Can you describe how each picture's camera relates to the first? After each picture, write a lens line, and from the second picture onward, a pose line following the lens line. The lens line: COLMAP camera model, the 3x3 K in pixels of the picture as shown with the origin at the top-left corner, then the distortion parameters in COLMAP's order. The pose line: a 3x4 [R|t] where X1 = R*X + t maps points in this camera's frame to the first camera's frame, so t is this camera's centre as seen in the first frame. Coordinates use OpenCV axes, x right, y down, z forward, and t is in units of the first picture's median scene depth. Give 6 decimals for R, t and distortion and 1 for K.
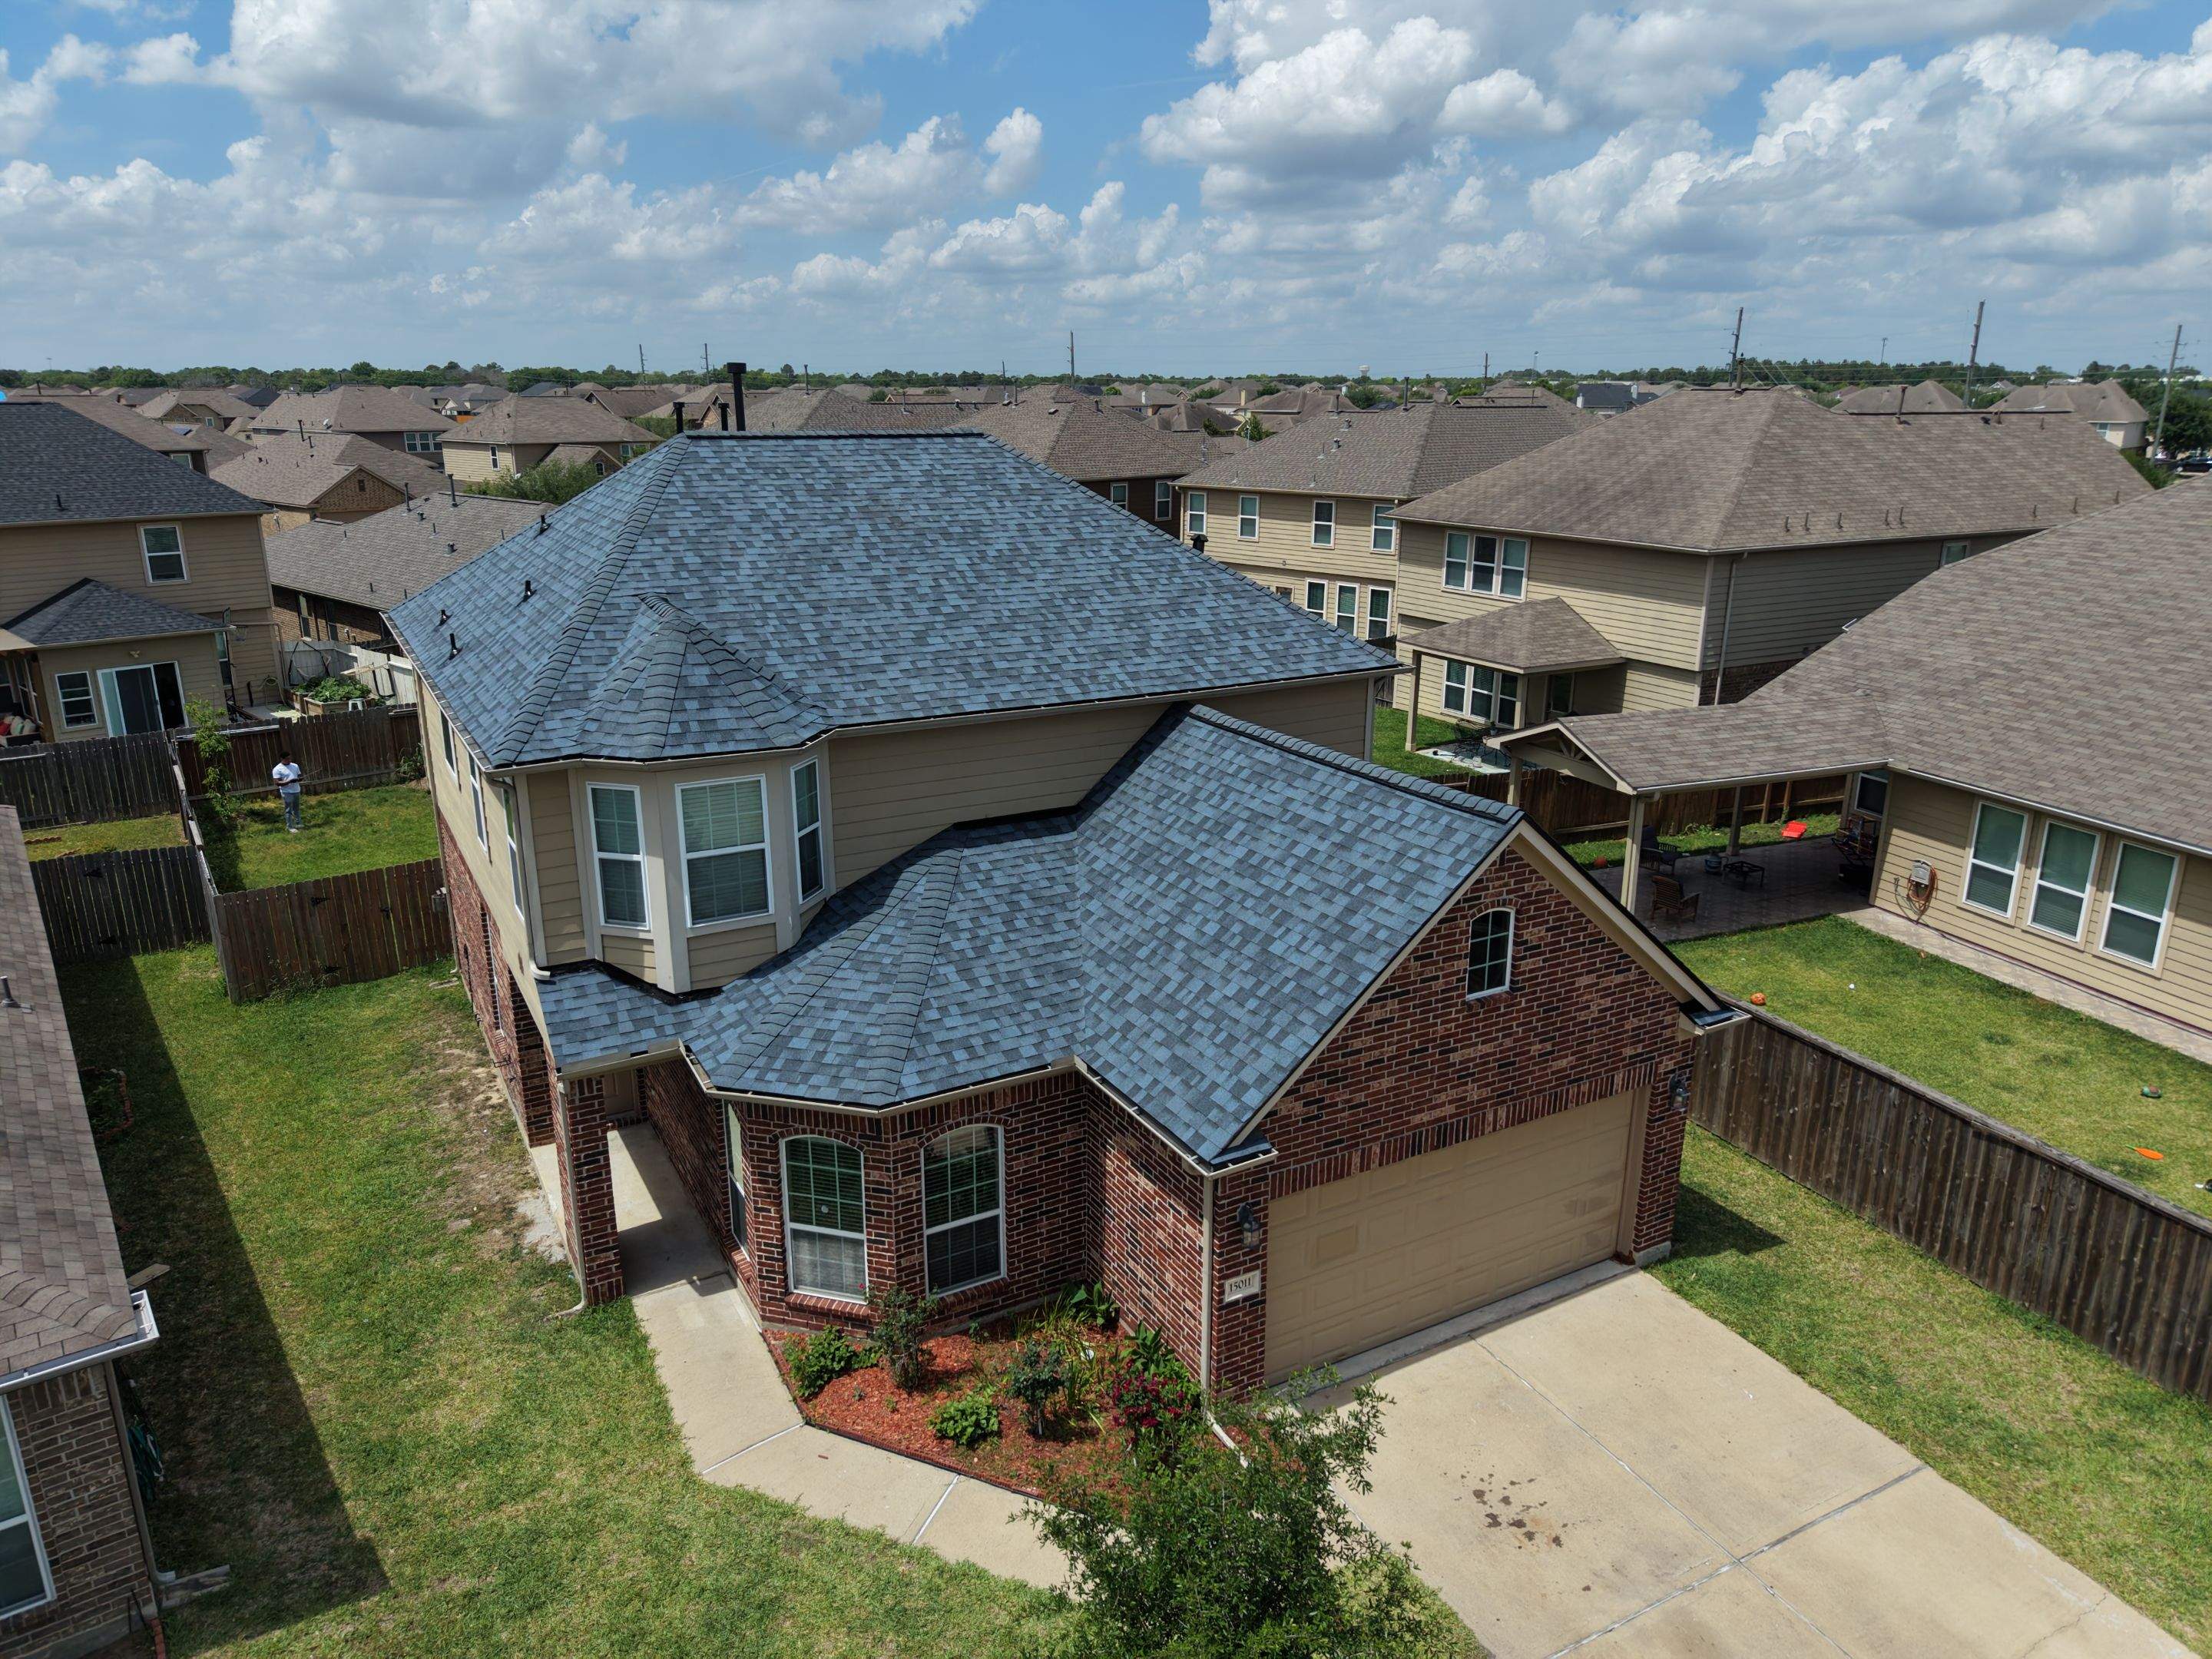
lens RADIAL K [[1472.1, 0, 1102.2], [0, 1472.1, 842.0], [0, 0, 1]] dist [0.035516, -0.031778]
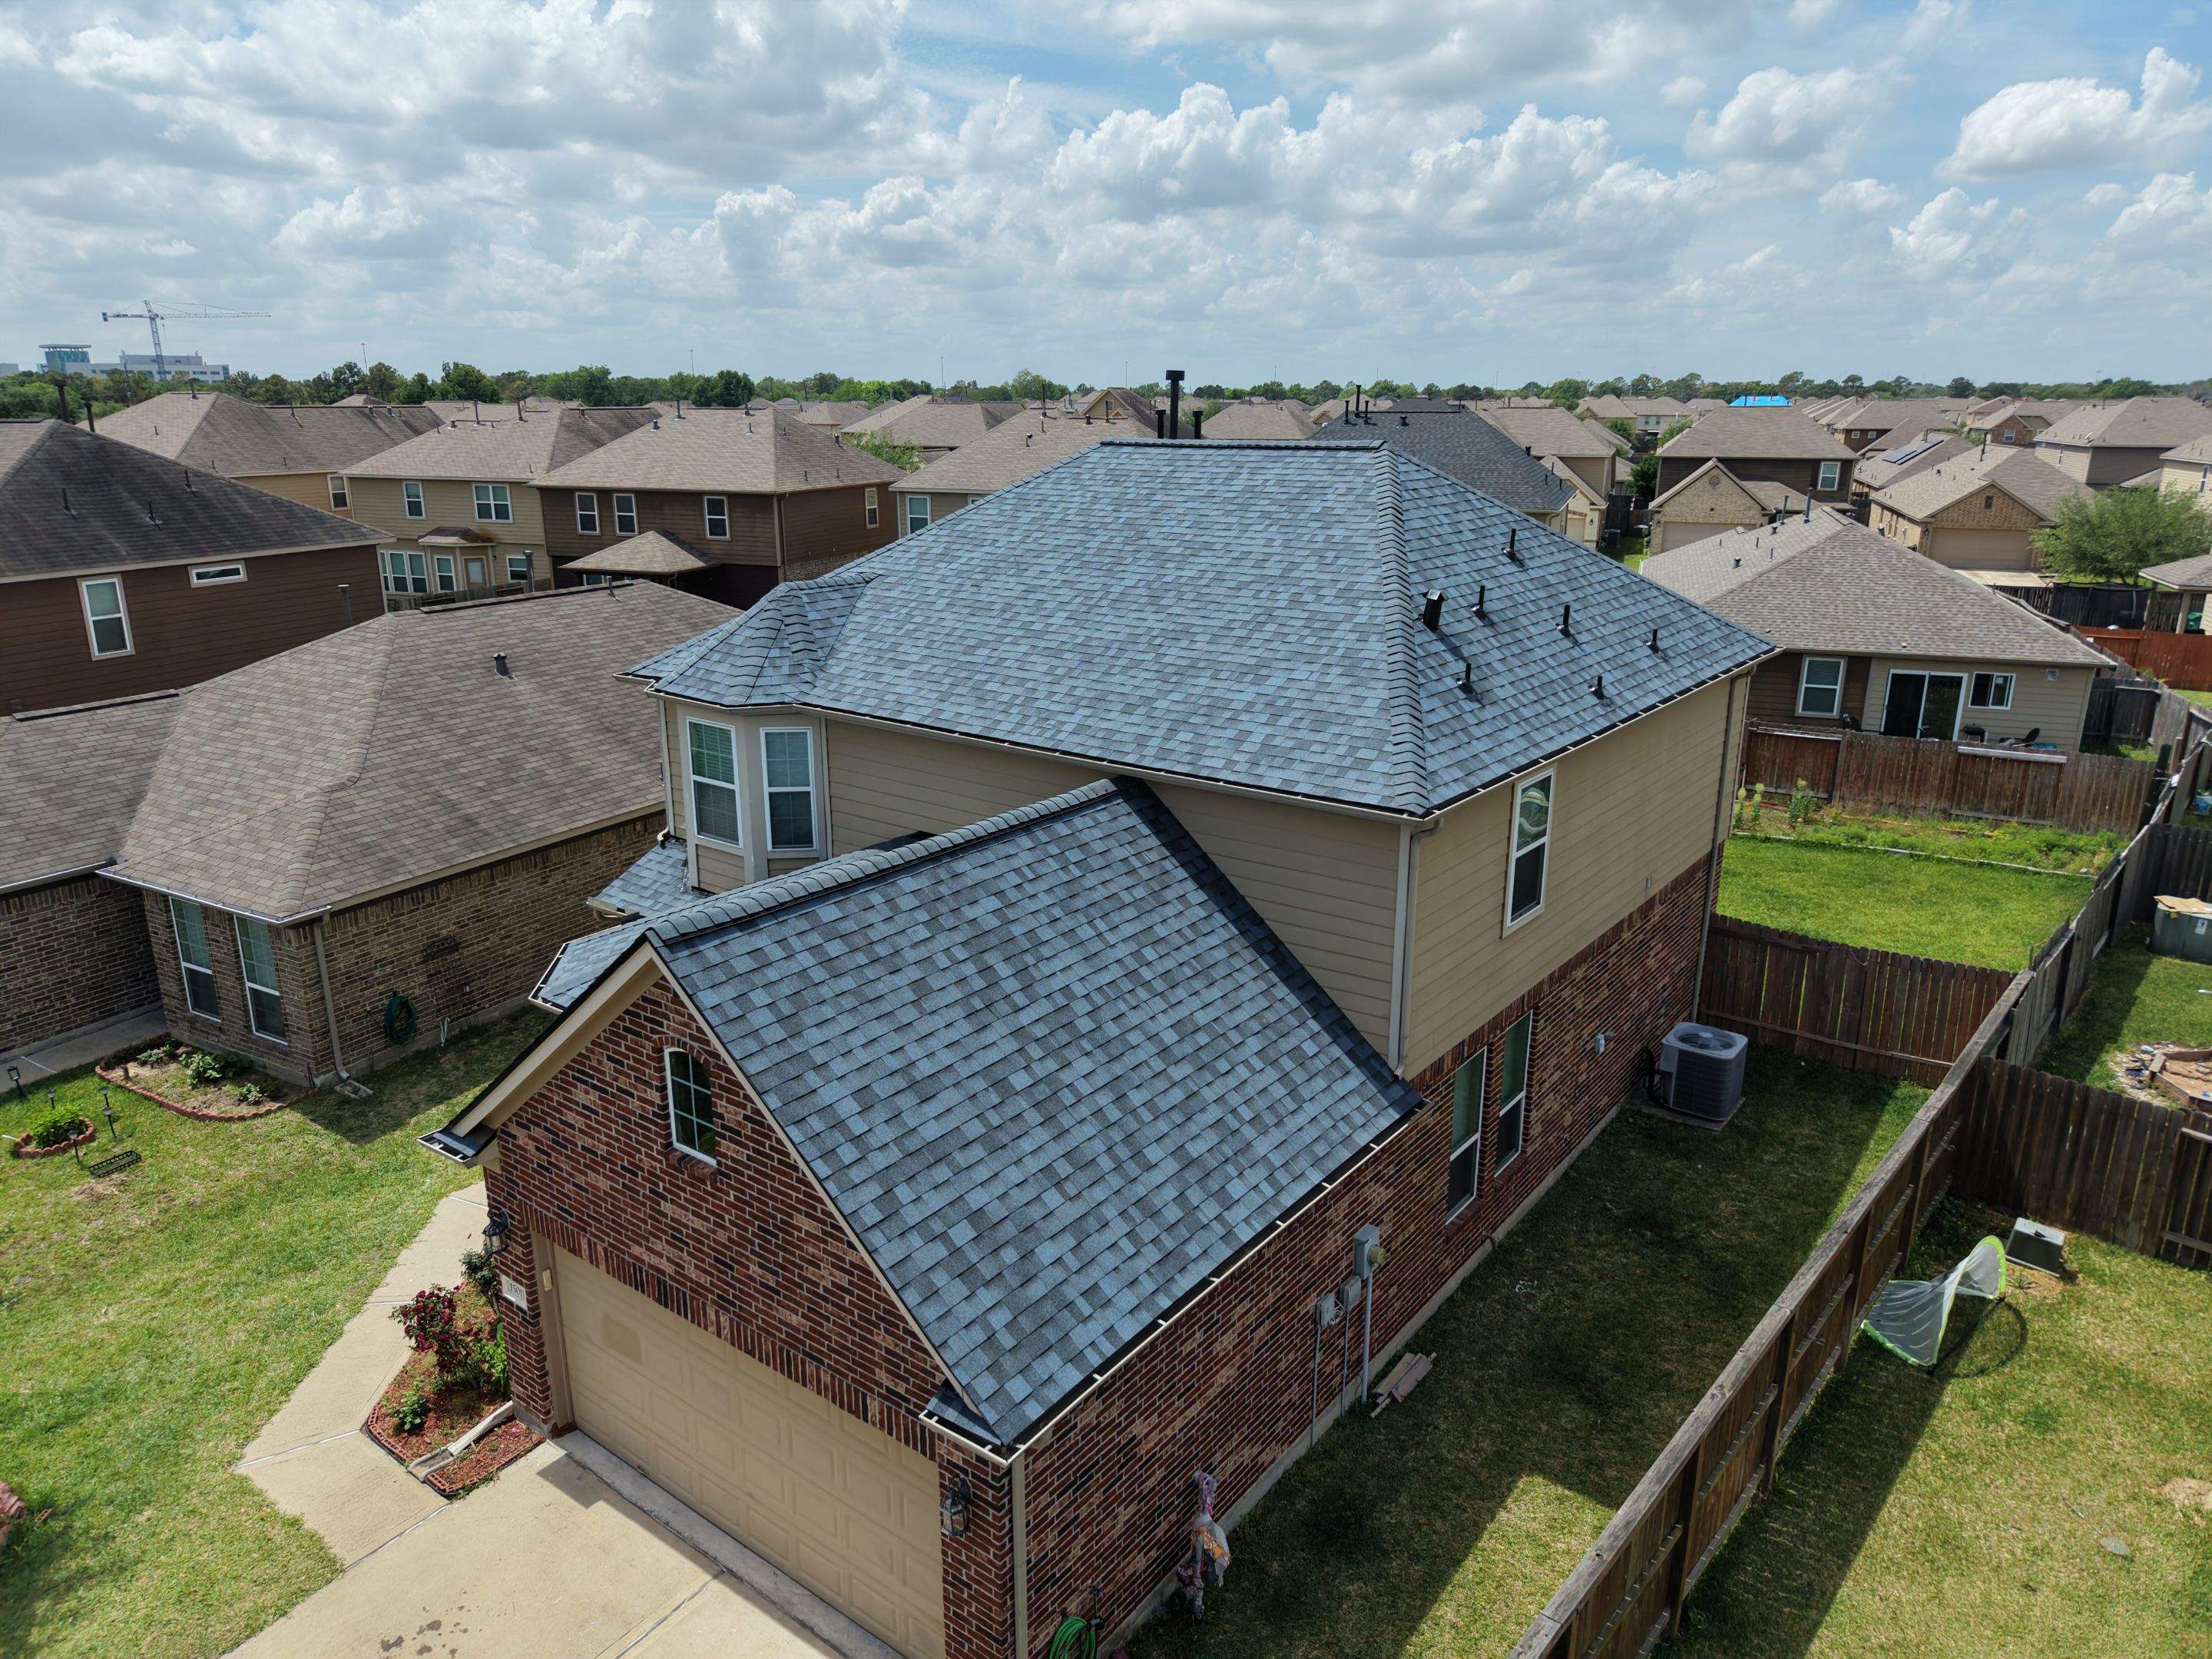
lens RADIAL K [[1472.1, 0, 1113.0], [0, 1472.1, 848.6], [0, 0, 1]] dist [0.035516, -0.031778]
pose [[0.398133, 0.266729, -0.877693, 0.938270], [-0.269938, 0.948496, 0.165799, -0.229355], [0.876712, 0.170913, 0.449628, 0.762268]]
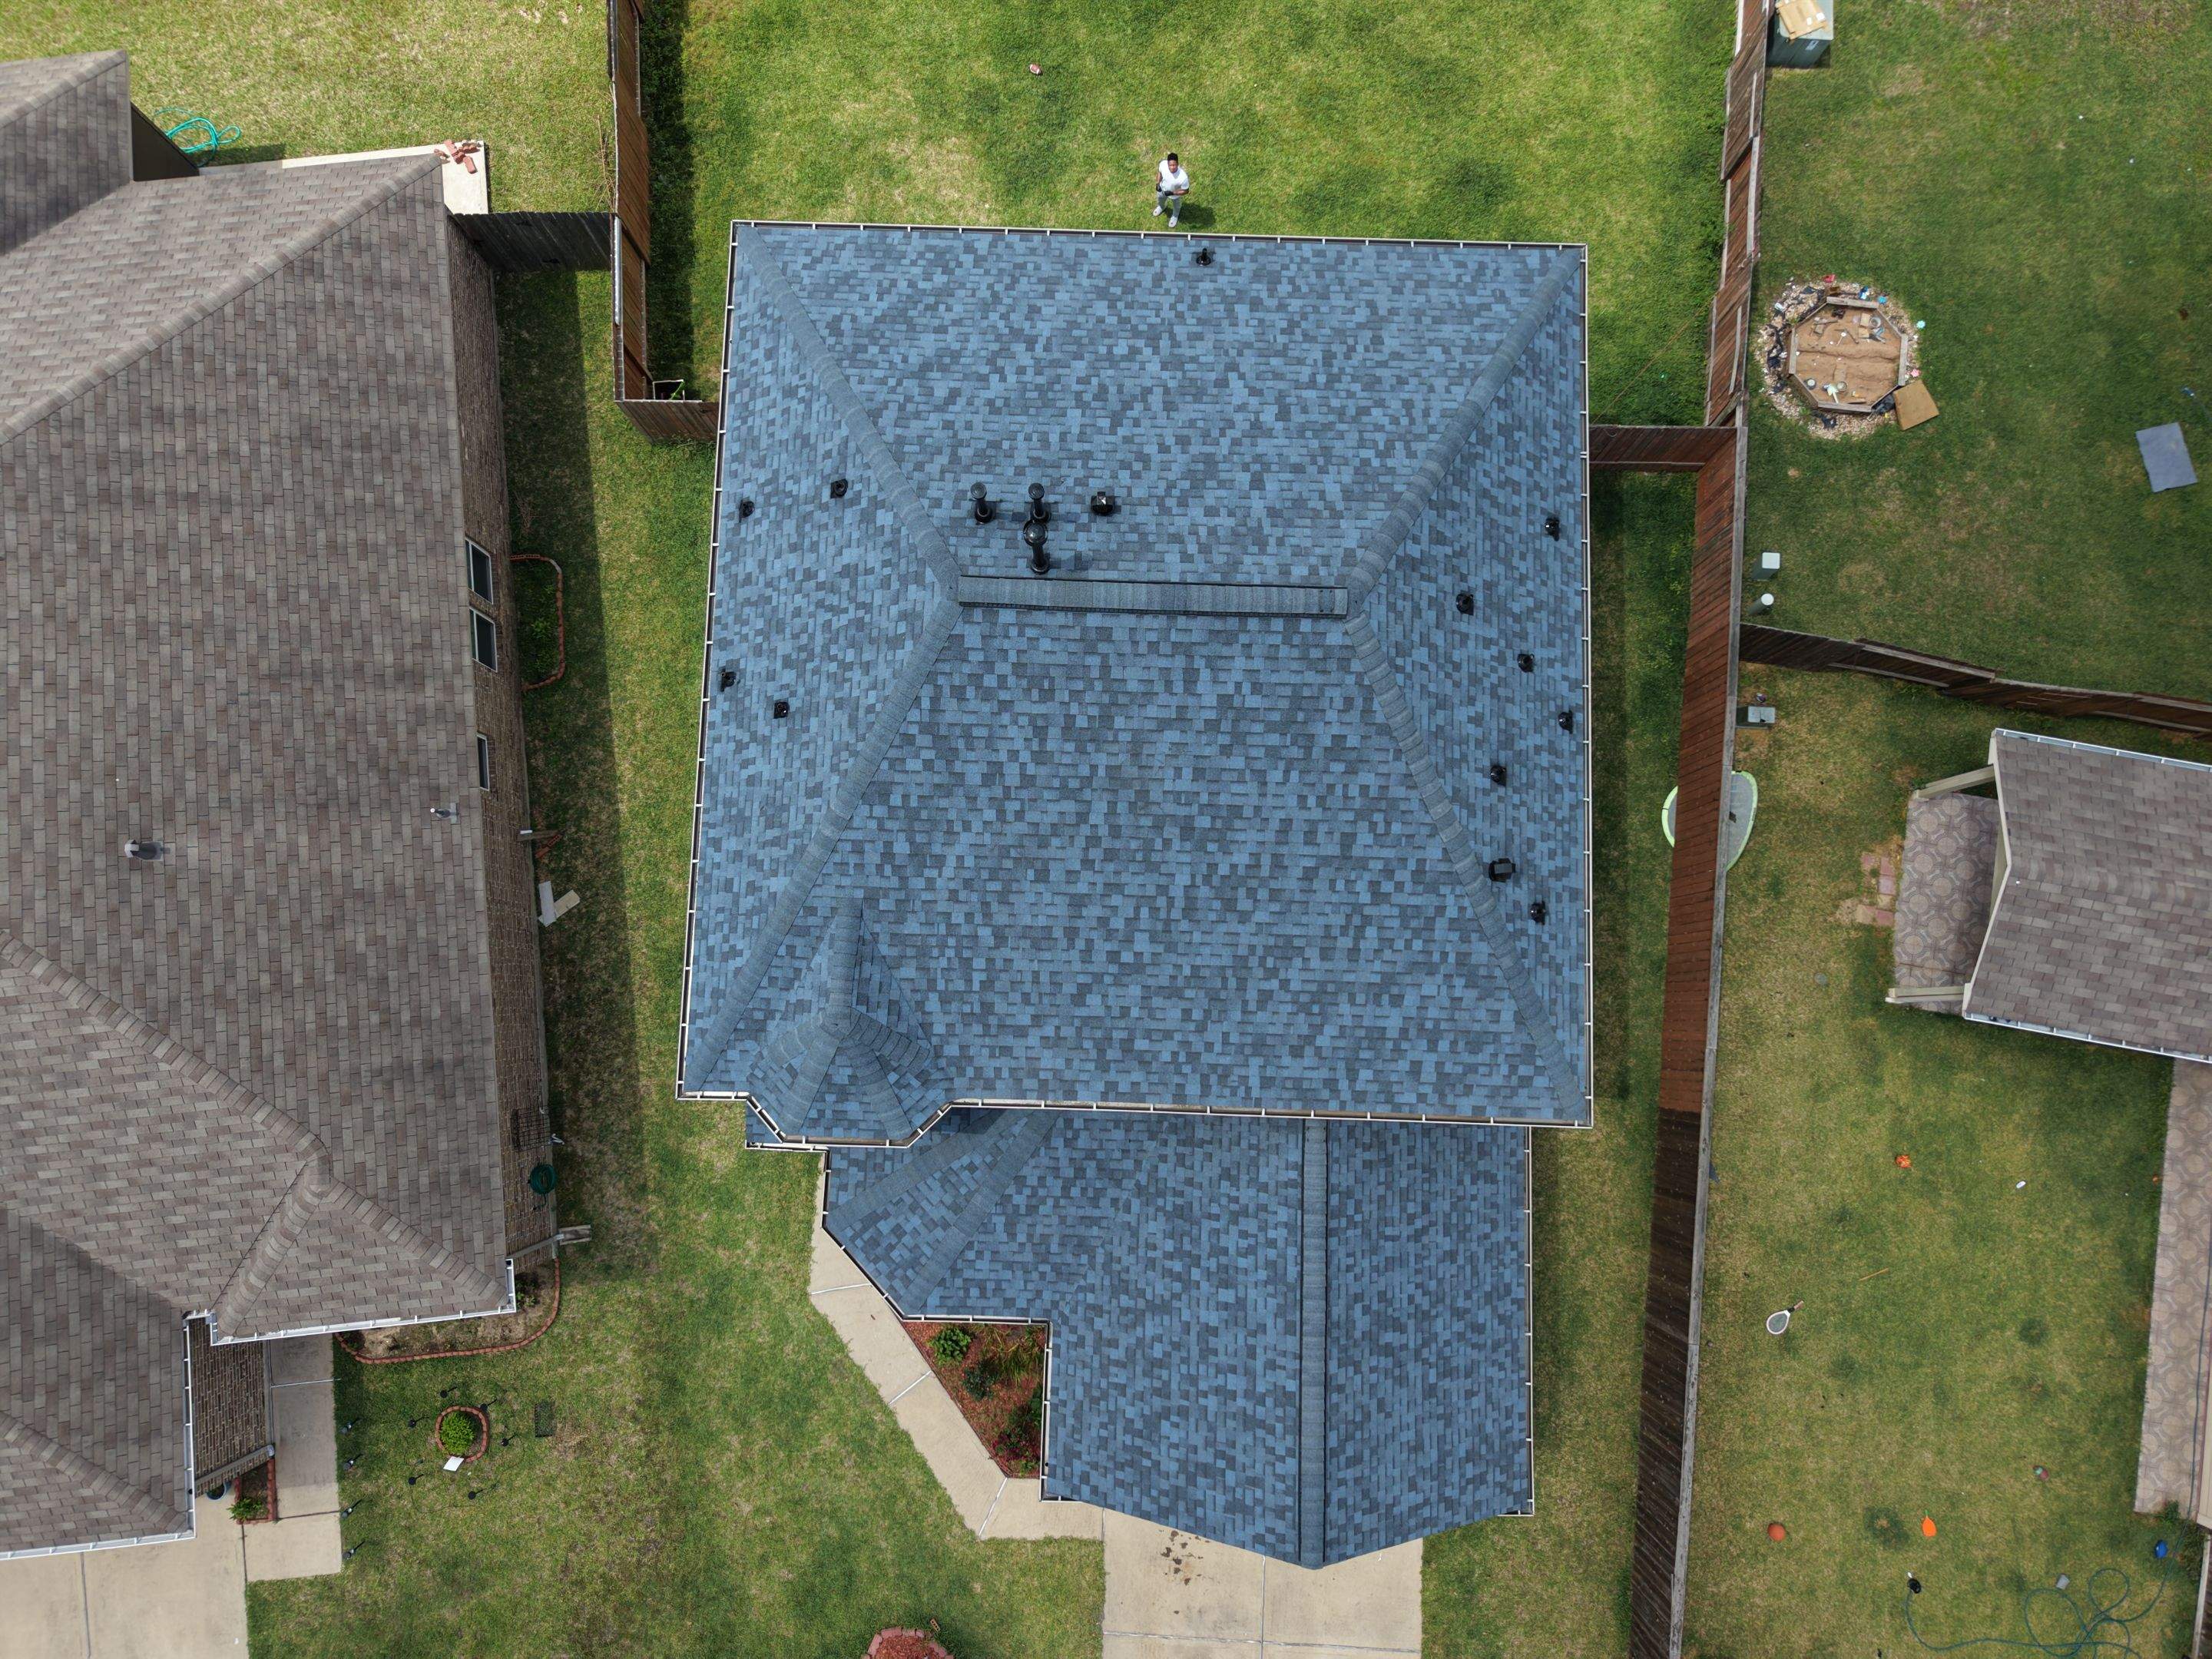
lens RADIAL K [[1472.1, 0, 1102.9], [0, 1472.1, 830.9], [0, 0, 1]] dist [0.035516, -0.031778]
pose [[0.856755, 0.510912, -0.070281, -0.111540], [-0.144893, 0.369248, 0.917966, -1.309574], [0.494951, -0.776289, 0.390383, 0.798950]]
